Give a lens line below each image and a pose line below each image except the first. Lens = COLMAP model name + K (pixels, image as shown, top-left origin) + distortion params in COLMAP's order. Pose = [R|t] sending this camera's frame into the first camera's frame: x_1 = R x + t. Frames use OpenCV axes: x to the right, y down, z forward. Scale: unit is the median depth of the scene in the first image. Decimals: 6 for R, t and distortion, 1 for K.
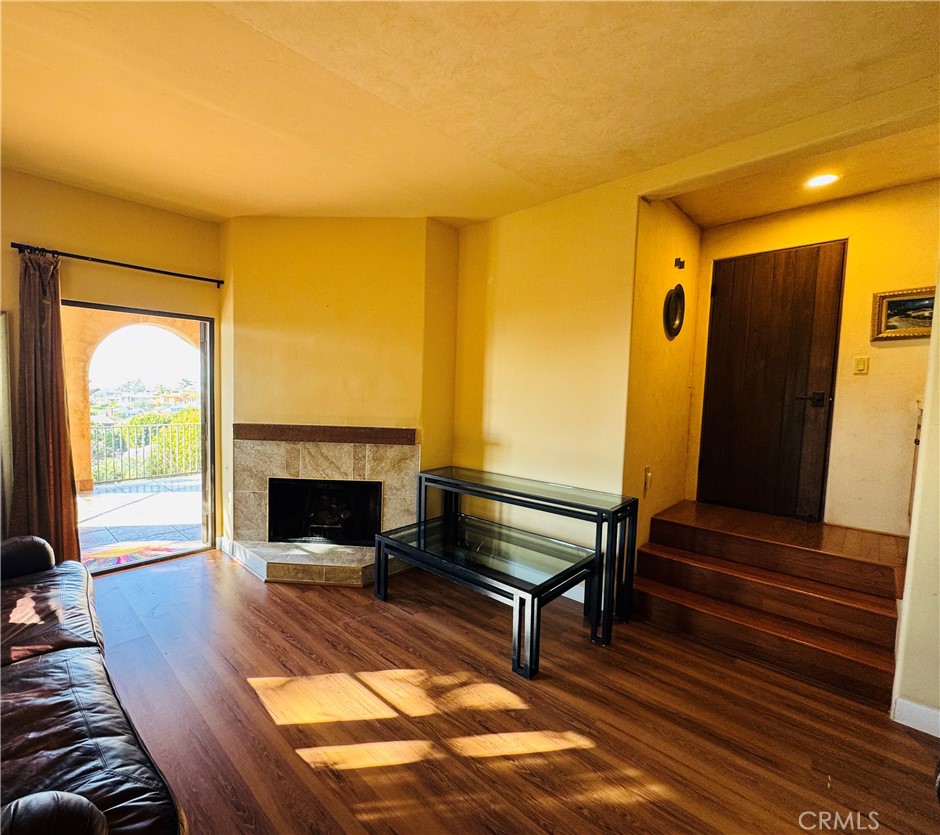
lens RADIAL K [[440.6, 0, 385.4], [0, 440.6, 418.3], [0, 0, 1]] dist [0.000036, -0.000347]
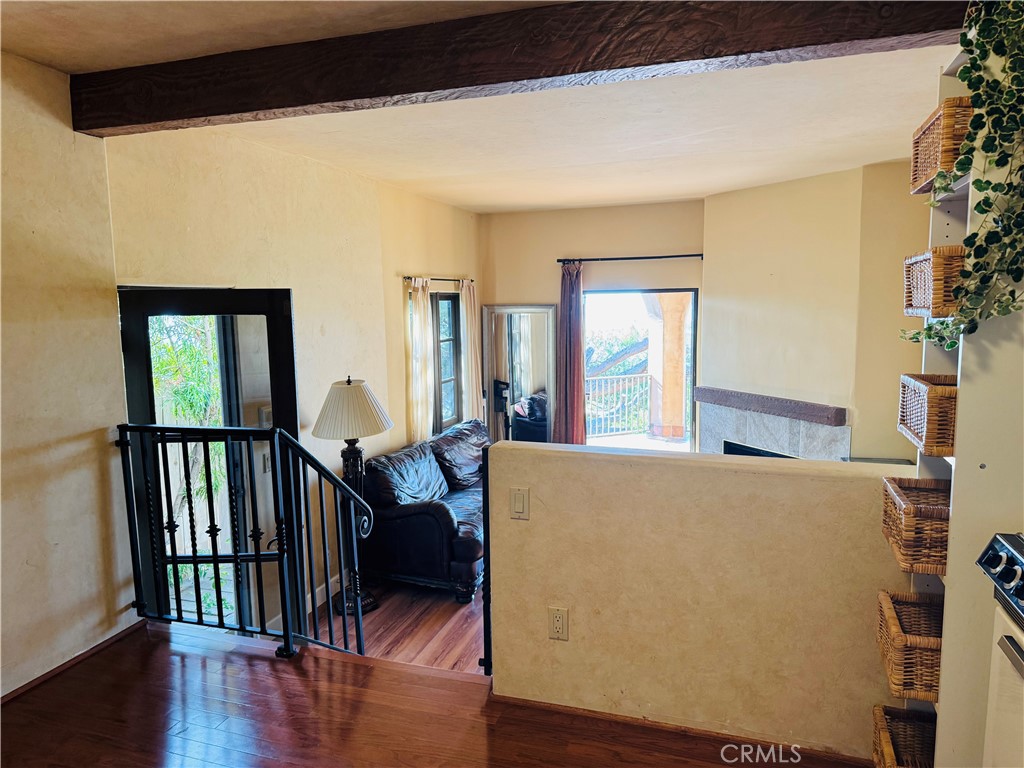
lens RADIAL K [[714.8, 0, 505.7], [0, 714.8, 384.7], [0, 0, 1]] dist [0.076858, -0.093775]
pose [[0.493300, 0.075435, -0.866582, 0.982989], [-0.034697, 0.997146, 0.067050, -0.096807], [0.869167, -0.003008, 0.494509, -0.308804]]
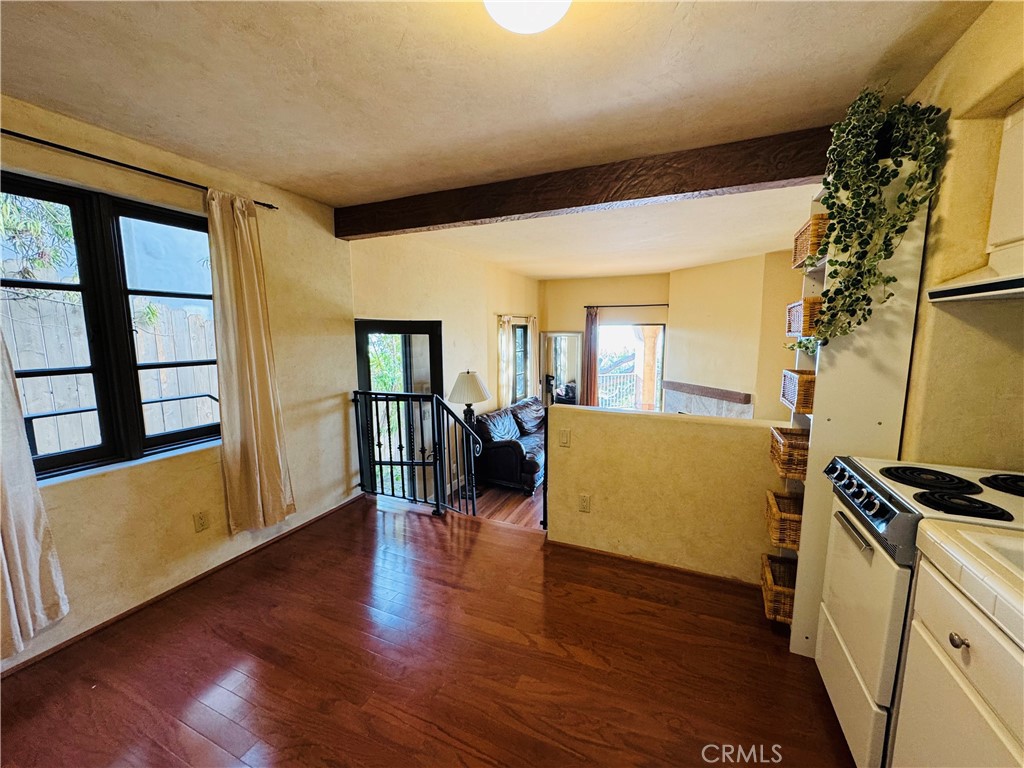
lens RADIAL K [[408.6, 0, 512.0], [0, 408.6, 384.0], [0, 0, 1]] dist [-0.002200, -0.000051]
pose [[0.409409, 0.096636, -0.907219, 1.004482], [-0.049805, 0.995259, 0.083538, -0.087809], [0.910990, 0.010983, 0.412281, -0.336490]]
